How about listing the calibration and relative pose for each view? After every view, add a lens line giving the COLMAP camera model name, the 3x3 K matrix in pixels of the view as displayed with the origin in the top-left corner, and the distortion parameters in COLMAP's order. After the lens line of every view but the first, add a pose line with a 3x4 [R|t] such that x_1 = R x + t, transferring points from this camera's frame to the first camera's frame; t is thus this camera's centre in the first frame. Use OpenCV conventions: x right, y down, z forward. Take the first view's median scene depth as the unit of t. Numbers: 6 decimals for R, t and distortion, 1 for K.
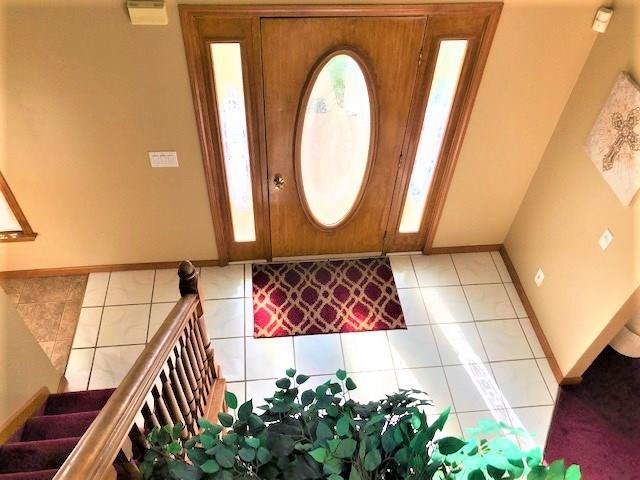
lens RADIAL K [[531.0, 0, 318.7], [0, 531.0, 243.6], [0, 0, 1]] dist [0.061114, 0.025009]
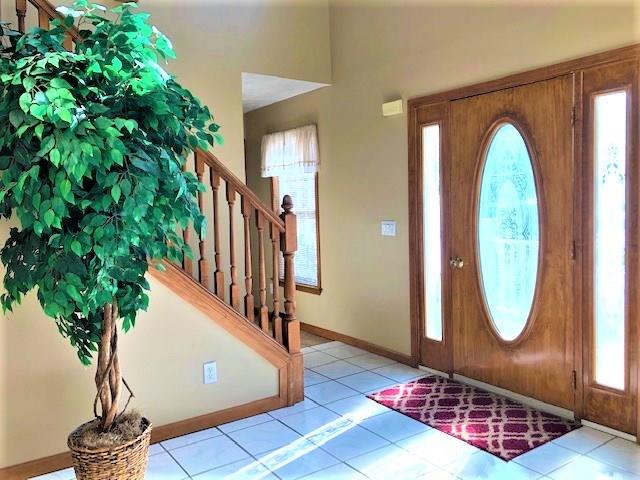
lens RADIAL K [[531.0, 0, 322.0], [0, 531.0, 237.9], [0, 0, 1]] dist [0.061114, 0.025009]
pose [[0.482459, 0.008783, -0.875875, 0.649079], [-0.624279, 0.704868, -0.336804, 0.336504], [0.614418, 0.709284, 0.345553, 0.411569]]
